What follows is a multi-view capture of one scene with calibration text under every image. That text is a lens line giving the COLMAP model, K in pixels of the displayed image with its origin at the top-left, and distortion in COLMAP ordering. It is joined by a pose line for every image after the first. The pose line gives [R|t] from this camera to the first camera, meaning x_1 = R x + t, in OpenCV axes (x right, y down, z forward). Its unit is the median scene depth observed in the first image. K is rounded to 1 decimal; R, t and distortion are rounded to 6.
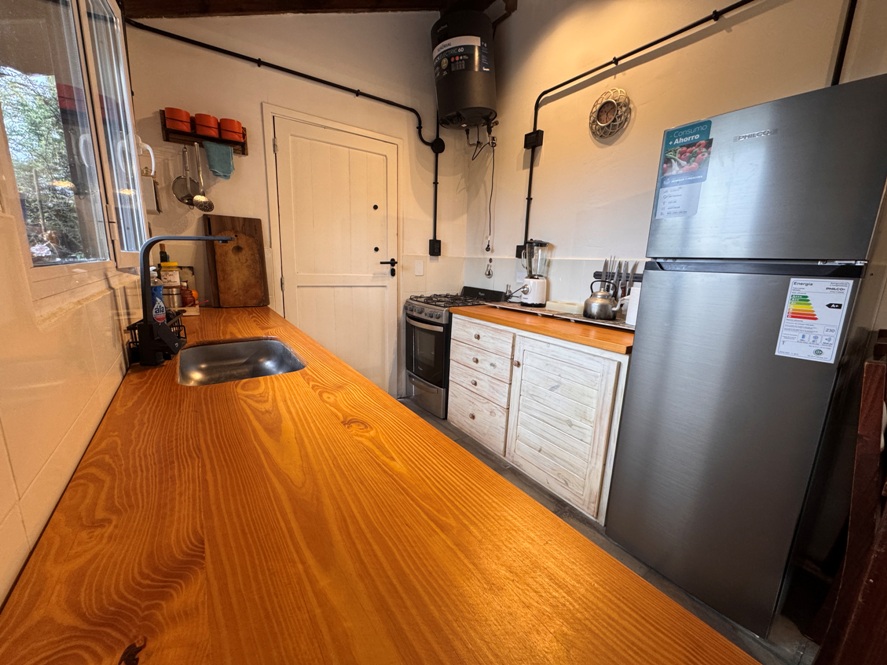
lens RADIAL K [[352.0, 0, 443.7], [0, 352.0, 332.2], [0, 0, 1]] dist [-0.002329, -0.000224]
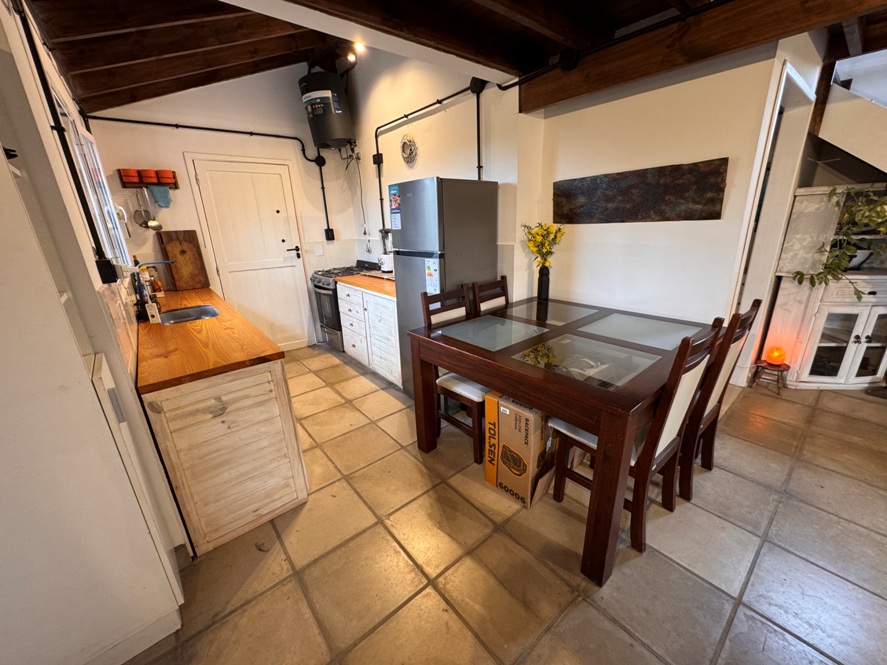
lens RADIAL K [[352.0, 0, 443.6], [0, 352.0, 332.2], [0, 0, 1]] dist [-0.002329, -0.000224]
pose [[0.994230, -0.090991, 0.056813, 0.390258], [0.084178, 0.990072, 0.112565, 0.032175], [-0.066491, -0.107133, 0.992019, -0.581690]]
